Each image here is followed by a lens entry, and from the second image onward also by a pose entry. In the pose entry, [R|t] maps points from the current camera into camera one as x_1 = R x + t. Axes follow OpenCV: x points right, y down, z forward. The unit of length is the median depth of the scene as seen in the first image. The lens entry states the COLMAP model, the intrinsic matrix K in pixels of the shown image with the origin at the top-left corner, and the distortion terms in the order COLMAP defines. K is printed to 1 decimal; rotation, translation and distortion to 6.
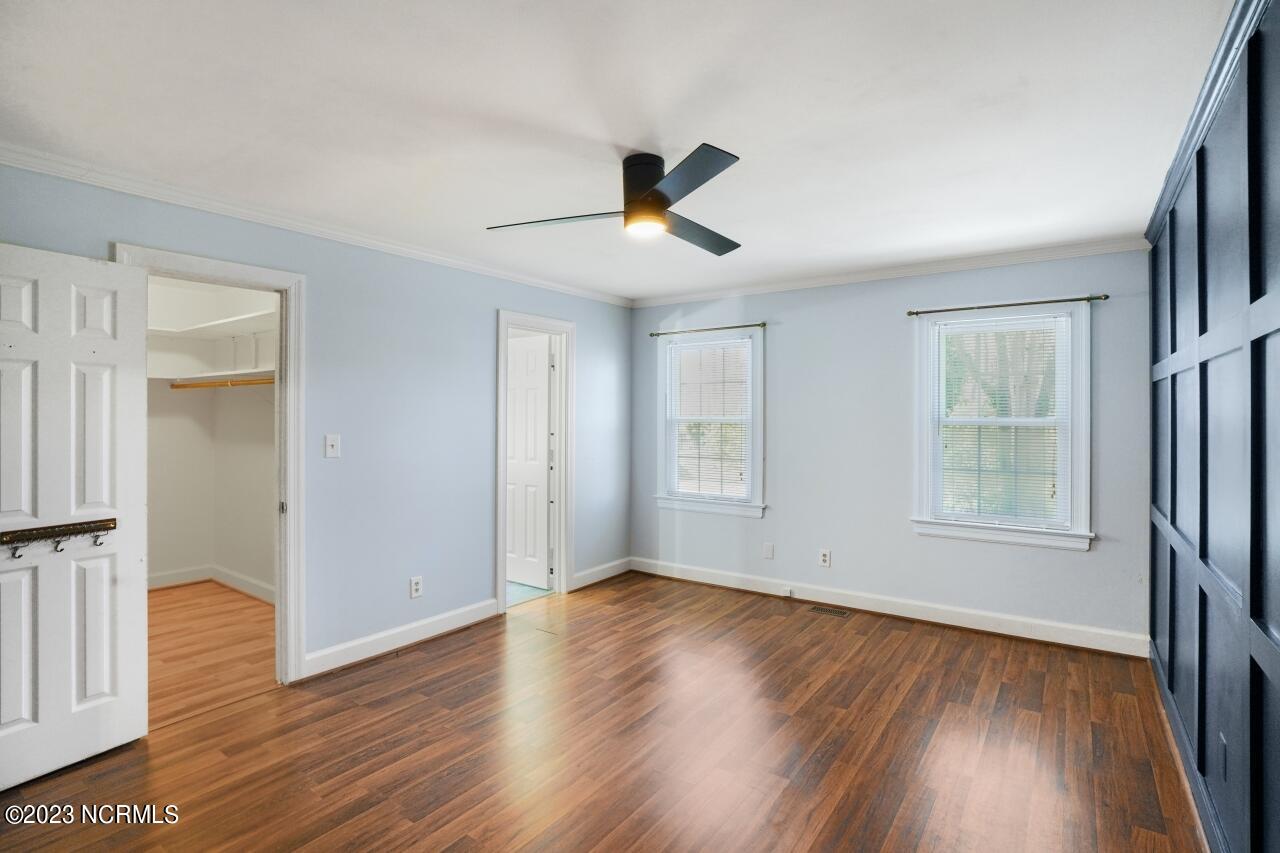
lens RADIAL K [[638.0, 0, 637.2], [0, 638.0, 412.5], [0, 0, 1]] dist [-0.055221, 0.020429]
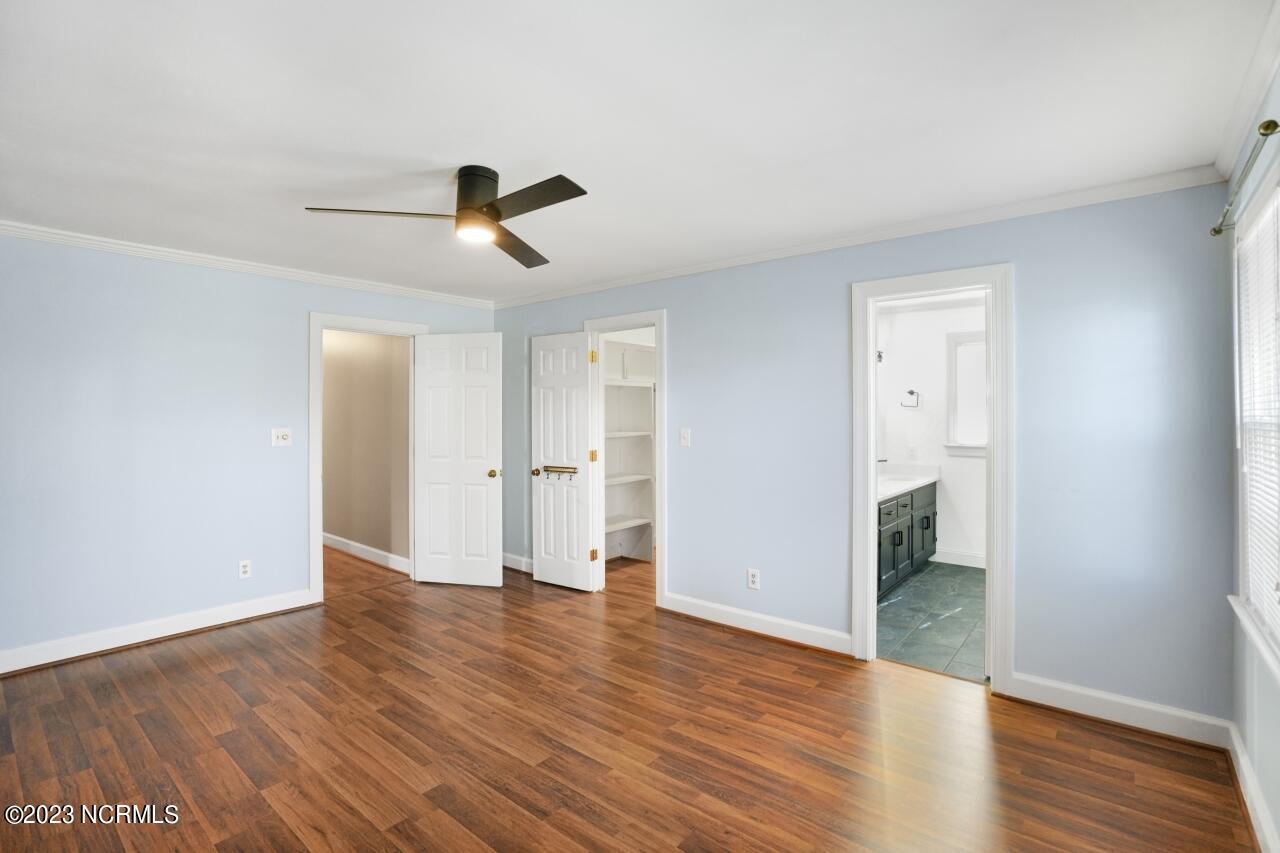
lens RADIAL K [[598.0, 0, 637.7], [0, 598.0, 410.0], [0, 0, 1]] dist [-0.075545, 0.025631]
pose [[-0.084832, -0.003445, -0.996389, 0.710702], [0.004363, 0.999983, -0.003829, 0.002092], [0.996386, -0.004672, -0.084815, 0.998533]]
